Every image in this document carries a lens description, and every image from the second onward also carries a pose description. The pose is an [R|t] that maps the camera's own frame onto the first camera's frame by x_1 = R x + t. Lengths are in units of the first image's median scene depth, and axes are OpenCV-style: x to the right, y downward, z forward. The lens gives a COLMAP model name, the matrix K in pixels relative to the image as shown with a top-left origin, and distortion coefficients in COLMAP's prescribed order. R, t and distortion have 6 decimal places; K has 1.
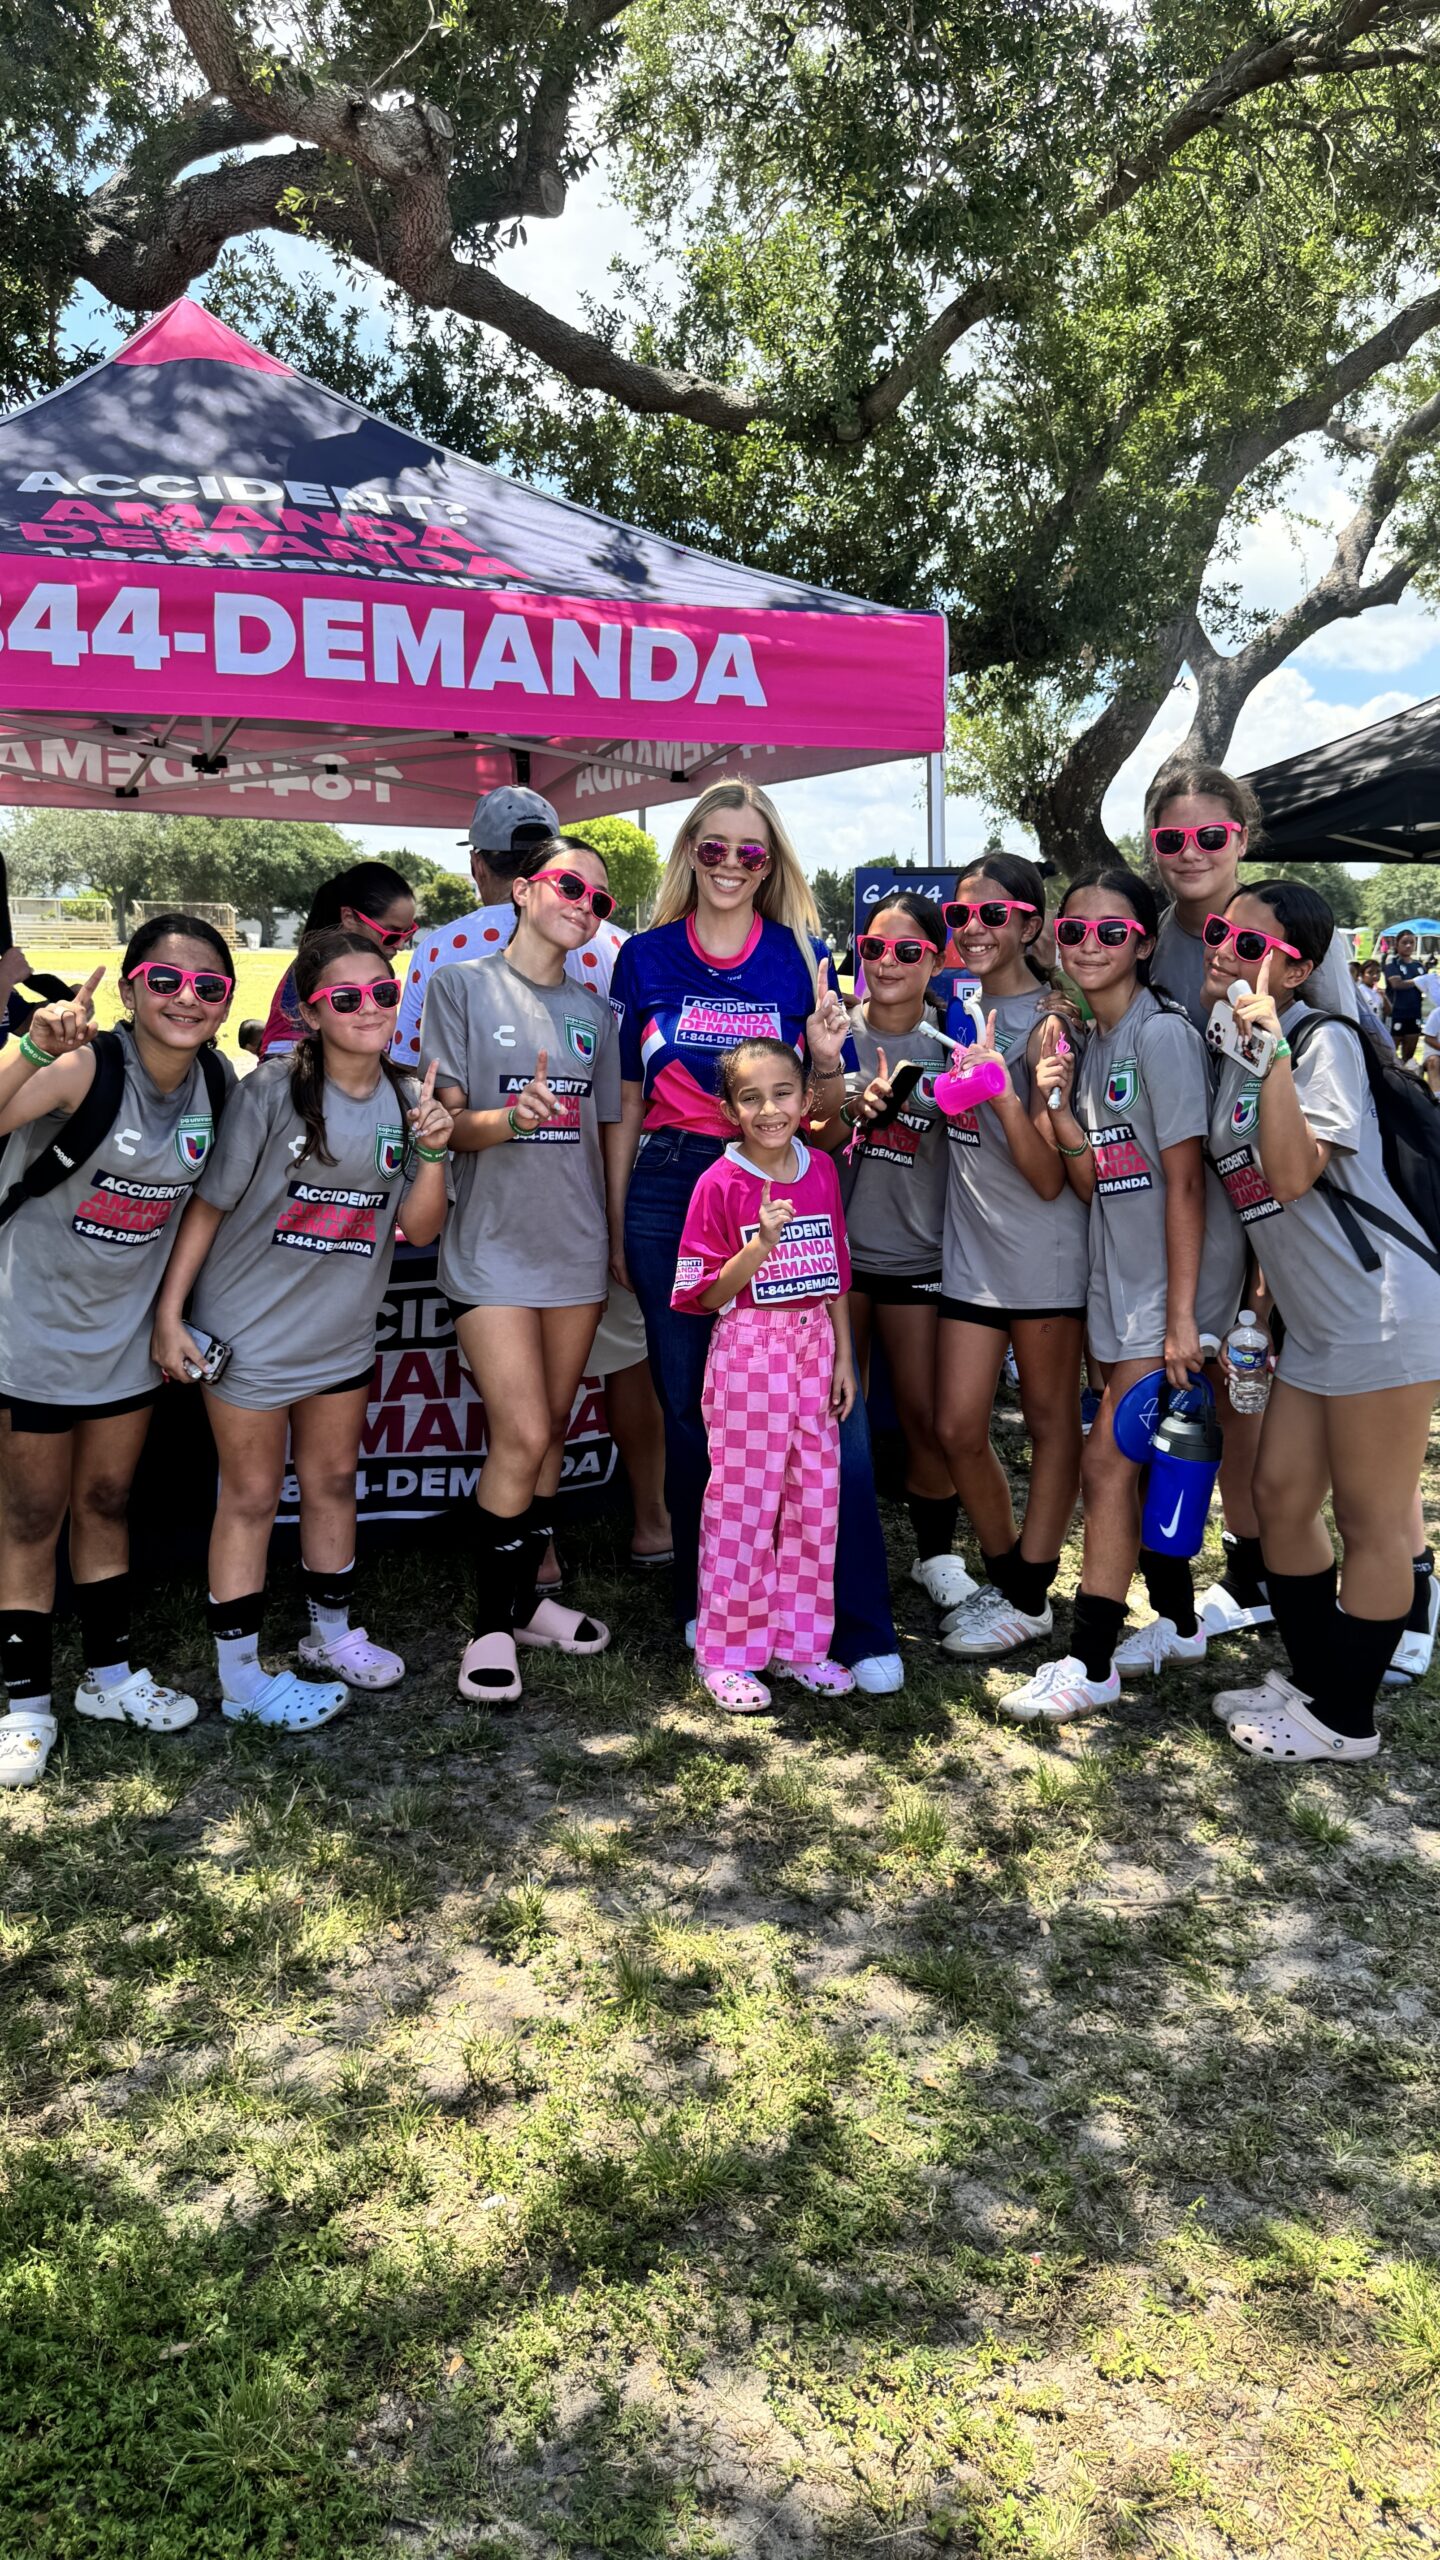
lens RADIAL K [[1893.0, 0, 736.3], [0, 1893.0, 1322.8], [0, 0, 1]] dist [0.042903, -0.076291]
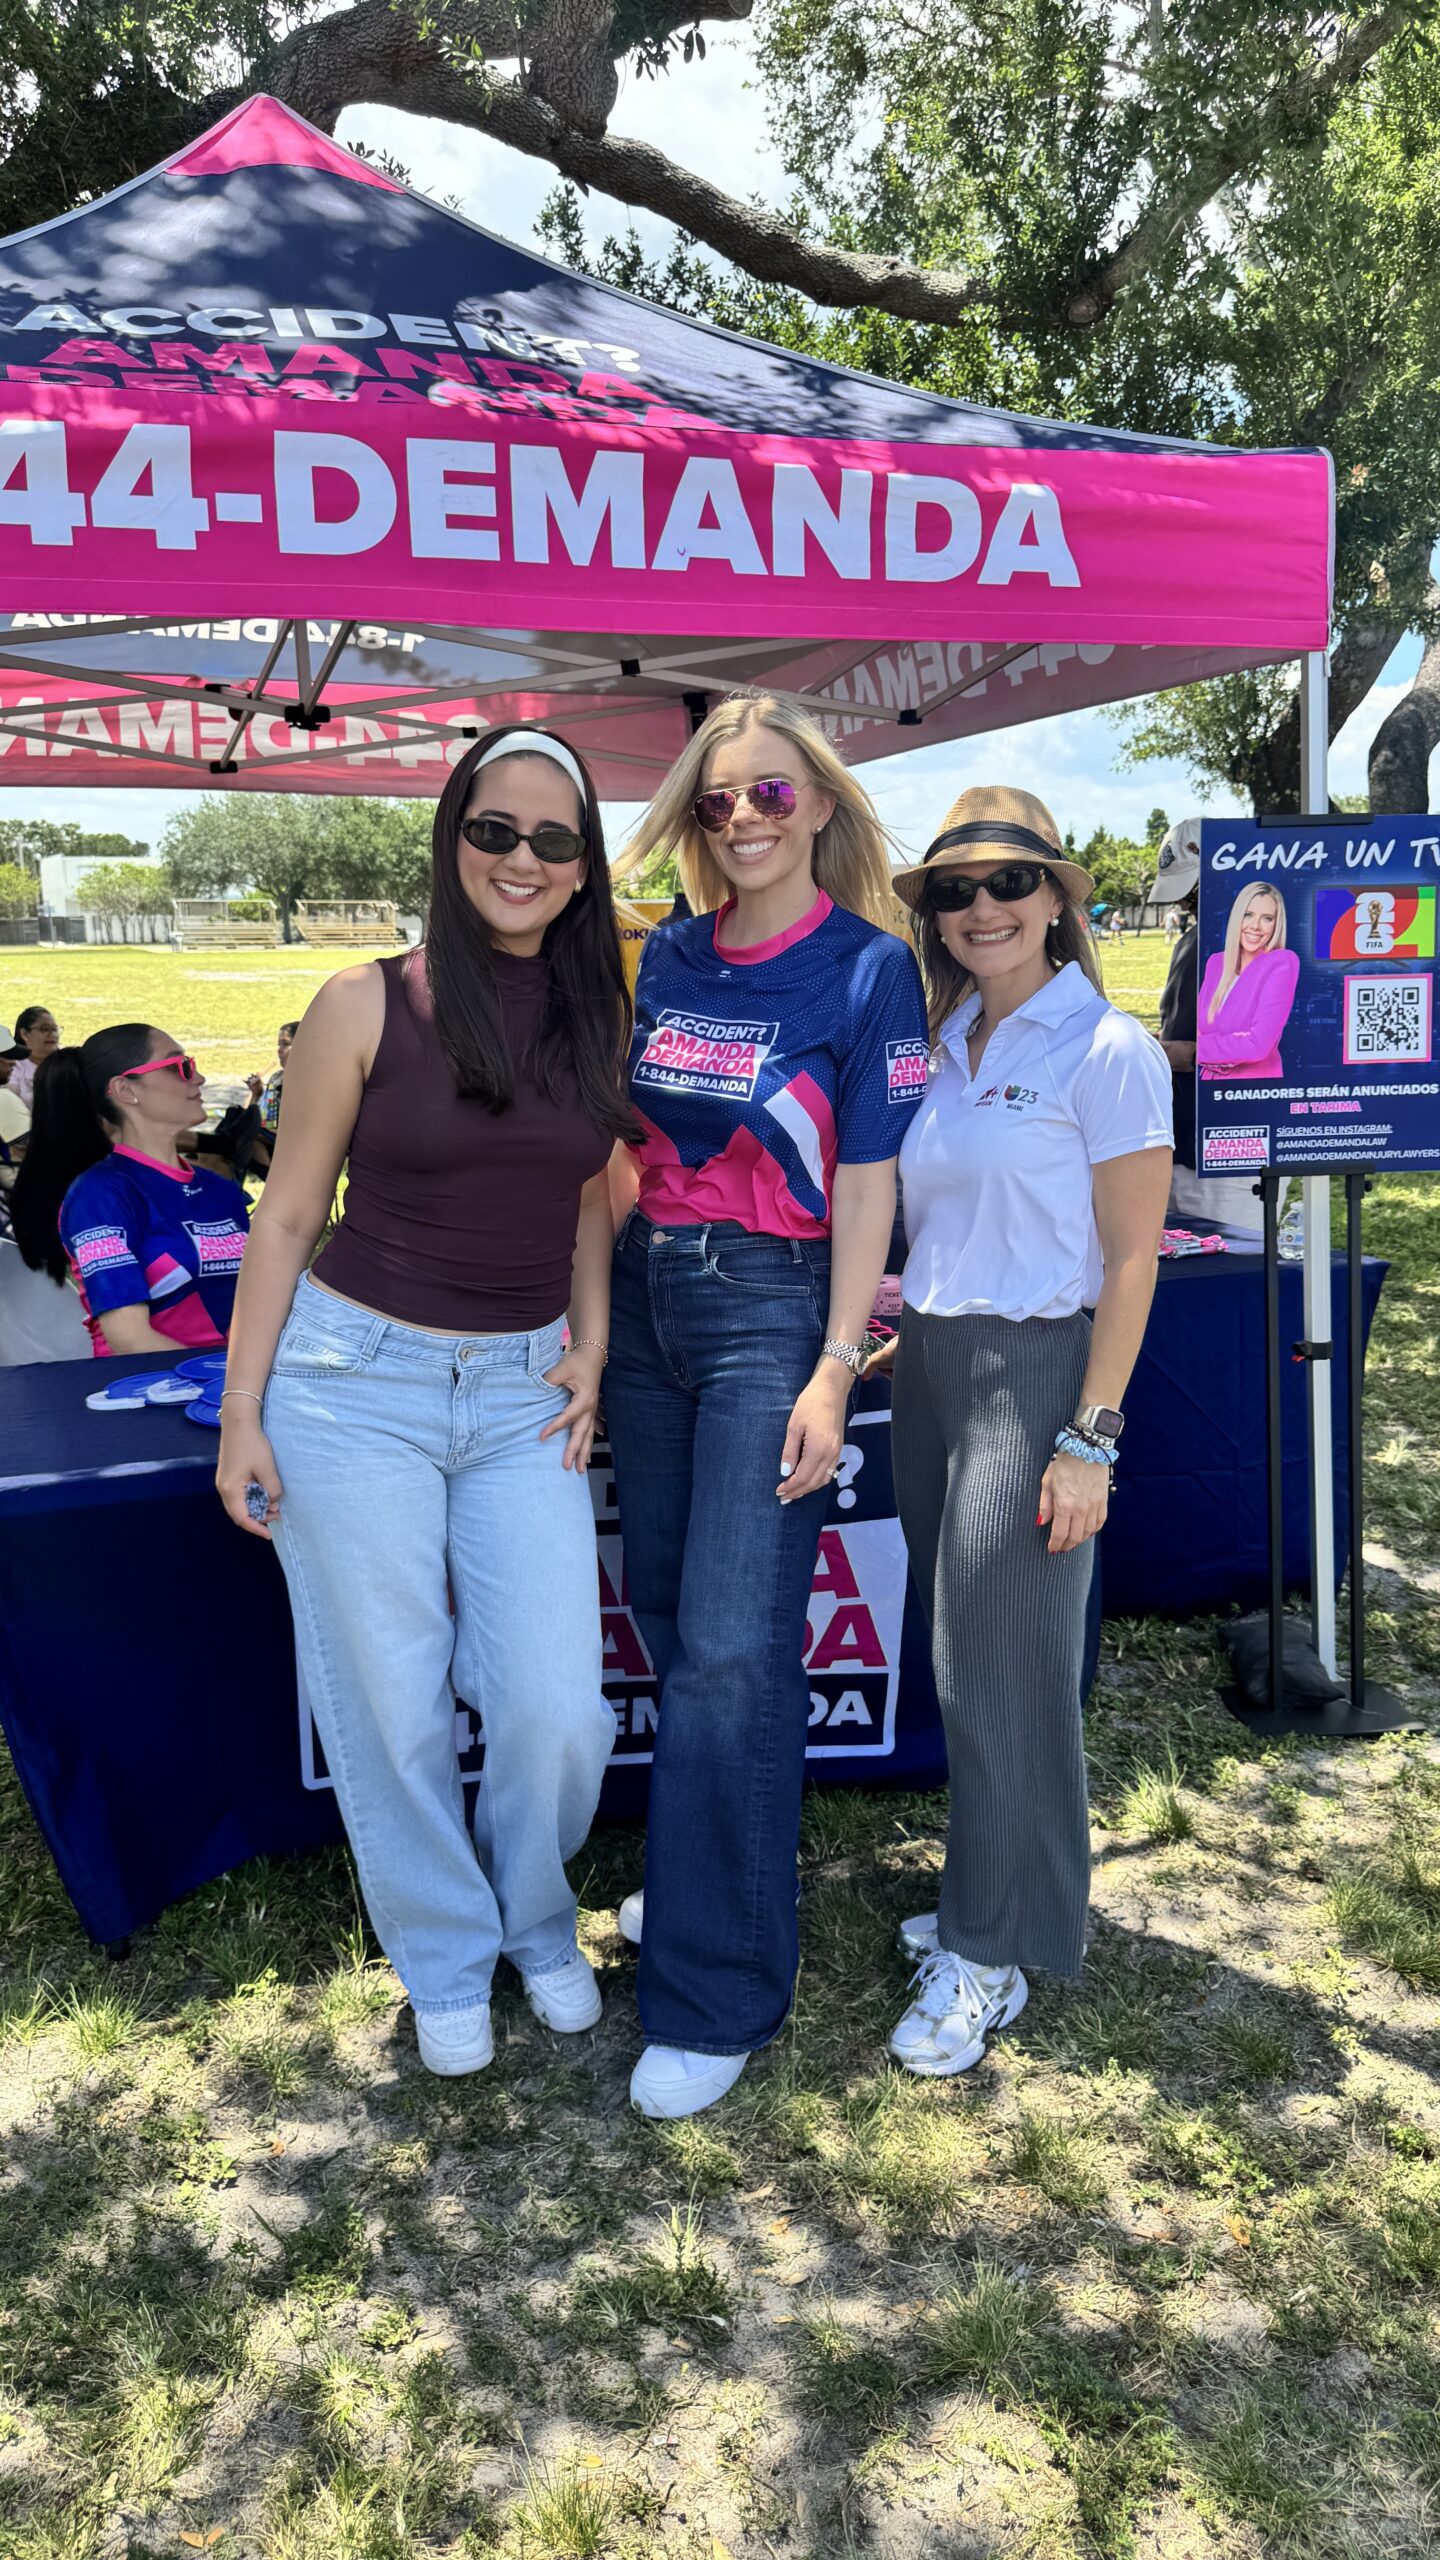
lens RADIAL K [[1893.0, 0, 766.8], [0, 1893.0, 1275.6], [0, 0, 1]] dist [0.042903, -0.076291]
pose [[0.997522, -0.015708, -0.068573, -0.055631], [0.014636, 0.999763, -0.016112, -0.068626], [0.068810, 0.015069, 0.997516, 0.321250]]
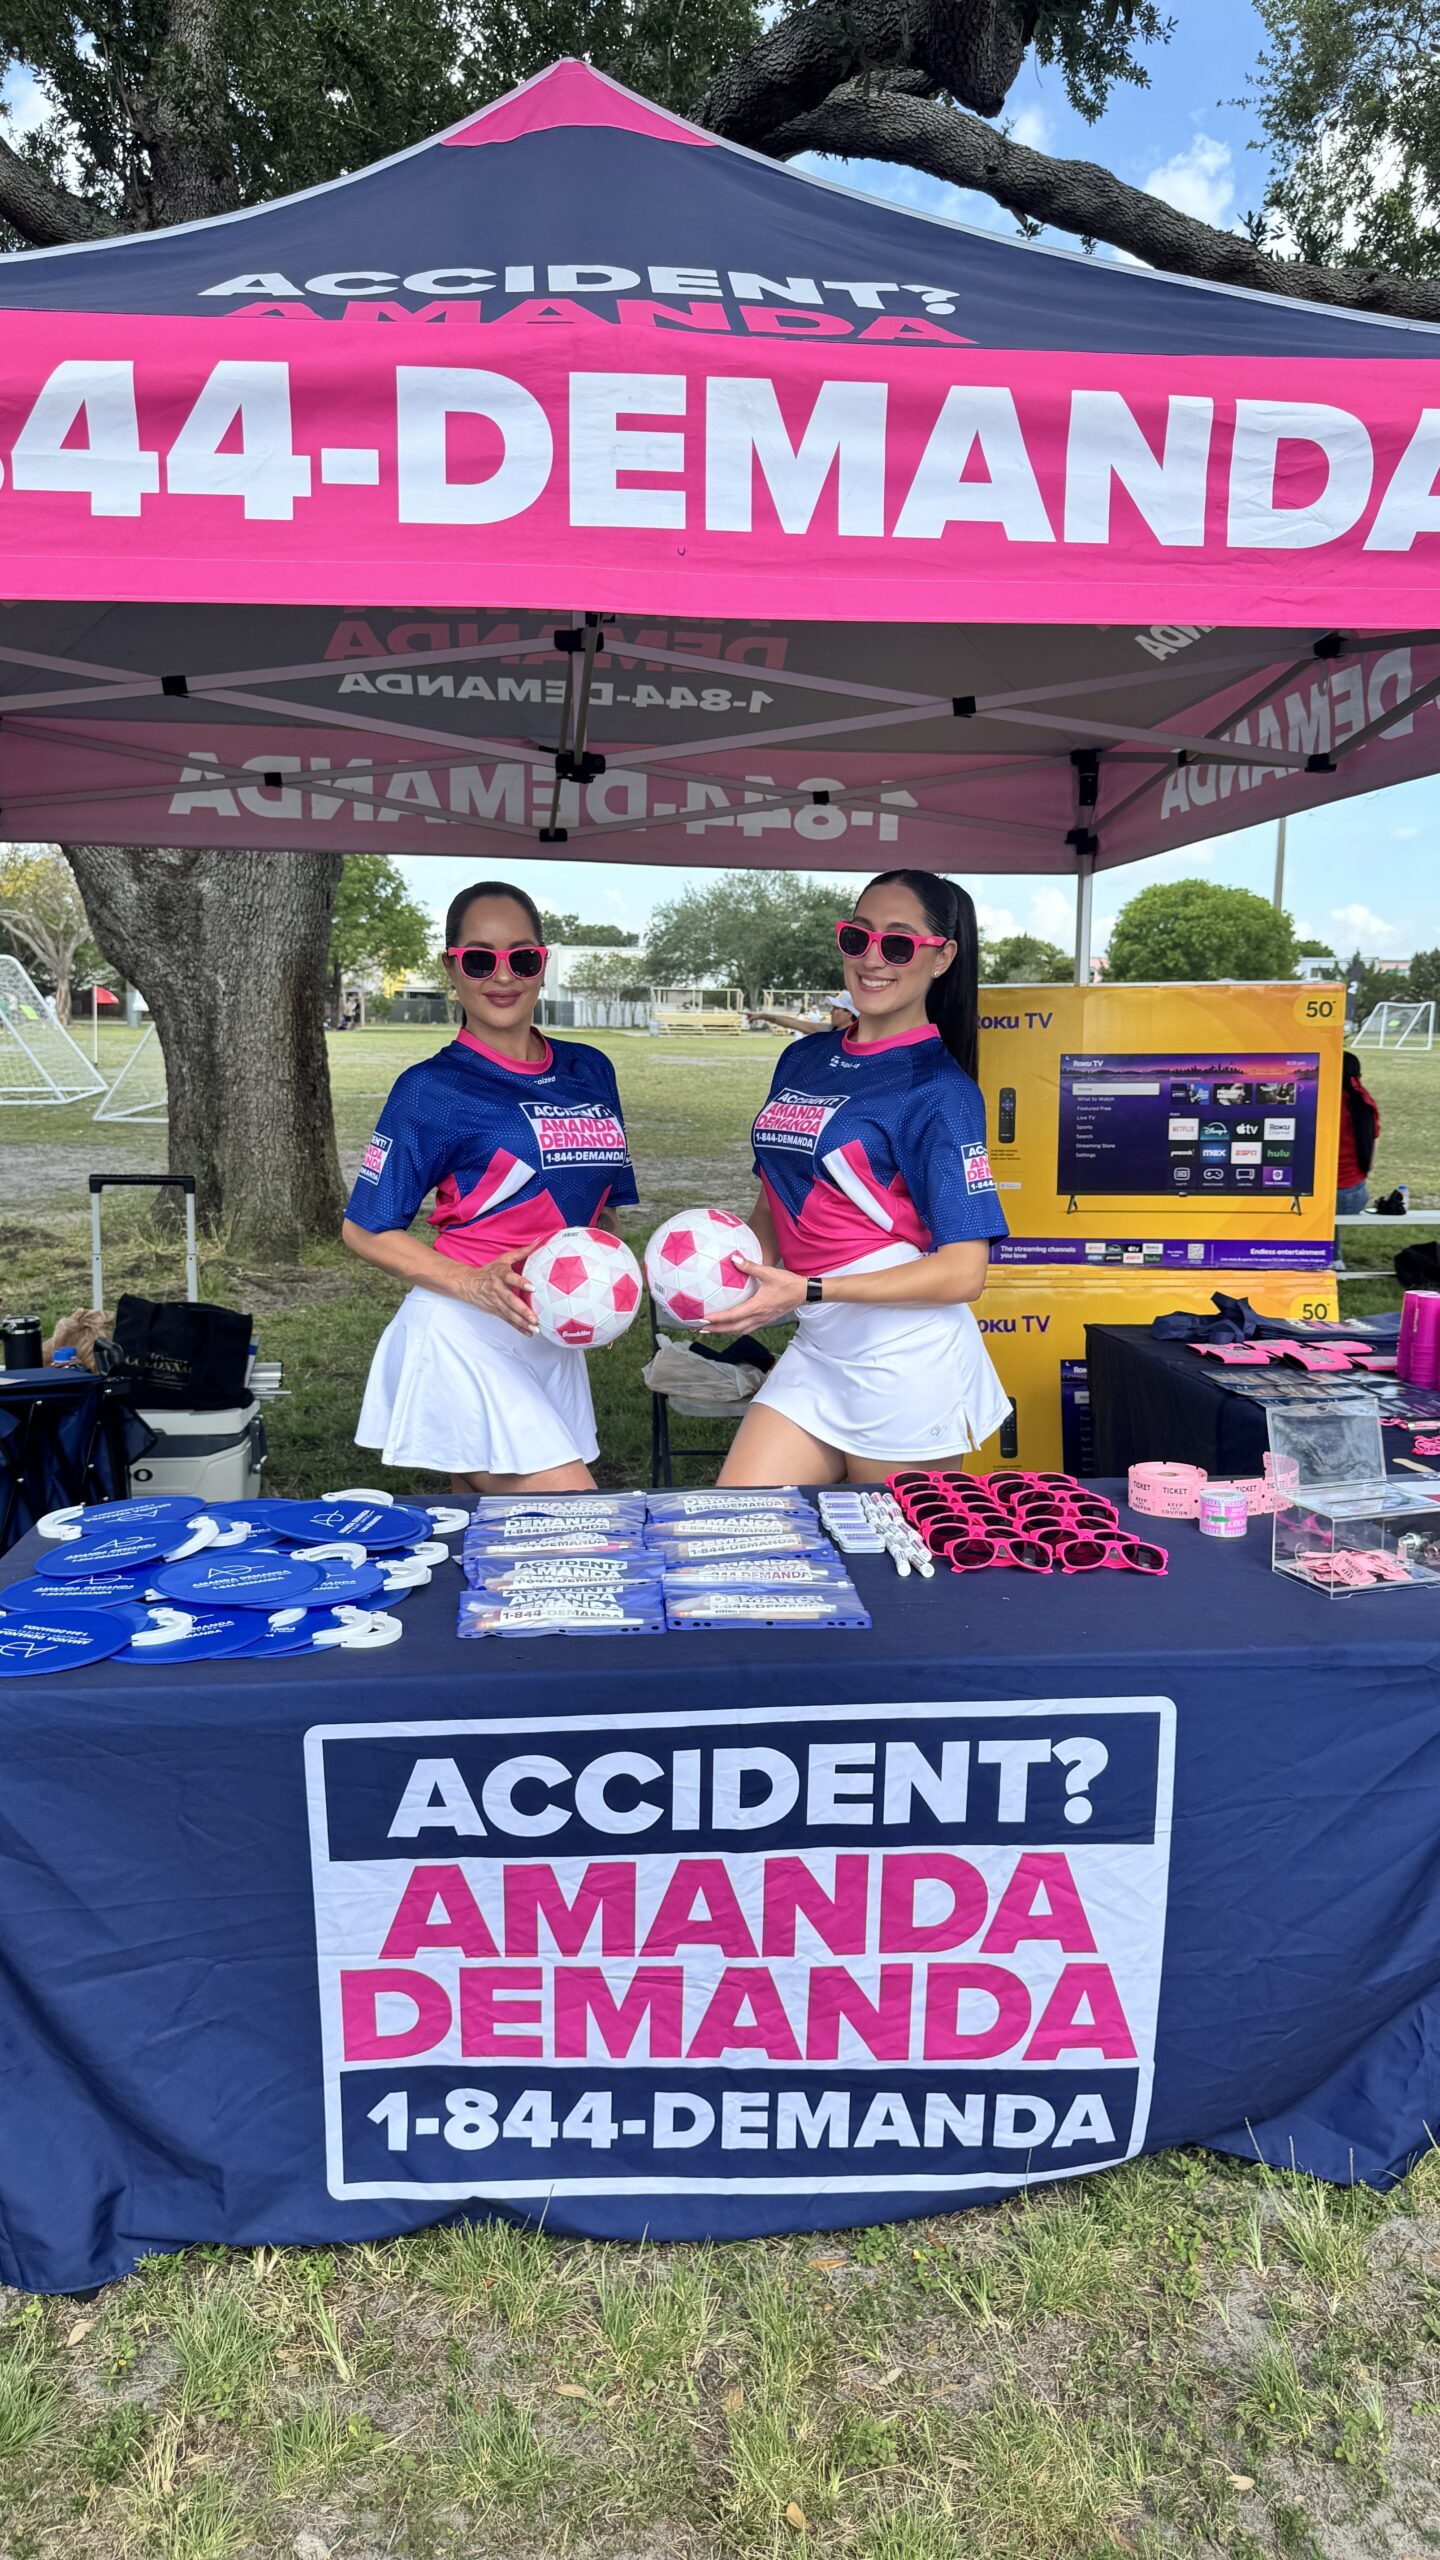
lens RADIAL K [[1893.0, 0, 760.5], [0, 1893.0, 1309.4], [0, 0, 1]] dist [0.042903, -0.076291]
pose [[0.951779, 0.042862, -0.303776, -0.012251], [-0.058231, 0.997431, -0.041713, -0.104109], [0.301208, 0.057391, 0.951830, 0.507004]]
